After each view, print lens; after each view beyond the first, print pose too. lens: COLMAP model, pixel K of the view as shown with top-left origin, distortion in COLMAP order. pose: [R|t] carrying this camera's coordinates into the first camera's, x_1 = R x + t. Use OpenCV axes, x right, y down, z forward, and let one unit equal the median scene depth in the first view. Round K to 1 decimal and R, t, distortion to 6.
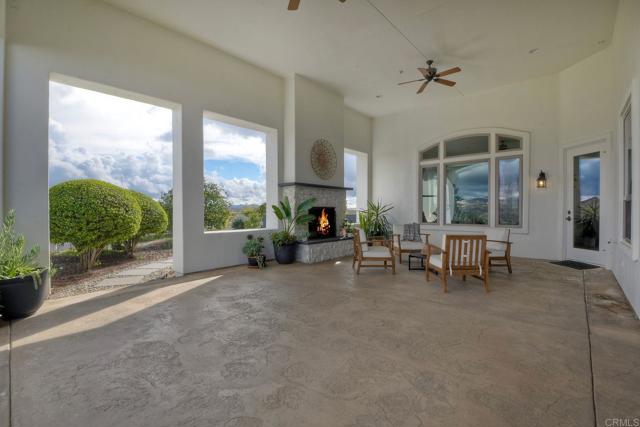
lens RADIAL K [[282.2, 0, 320.3], [0, 282.2, 212.0], [0, 0, 1]] dist [0.000587, 0.000332]
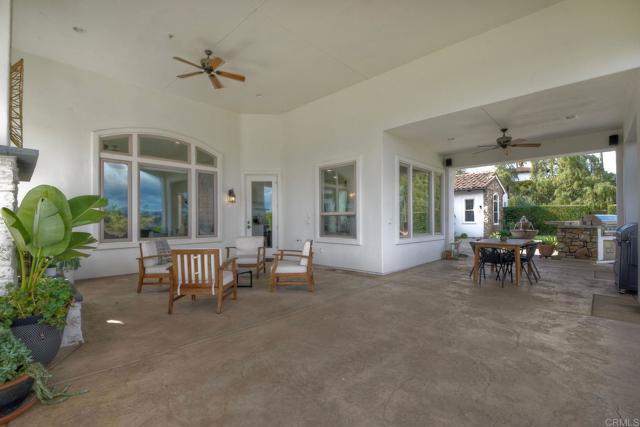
lens RADIAL K [[294.9, 0, 320.1], [0, 294.9, 217.9], [0, 0, 1]] dist [0.001103, -0.002338]
pose [[0.022706, 0.007252, 0.999716, -0.545982], [0.008250, 0.999938, -0.007441, -0.007133], [-0.999708, 0.008417, 0.022645, 0.670330]]
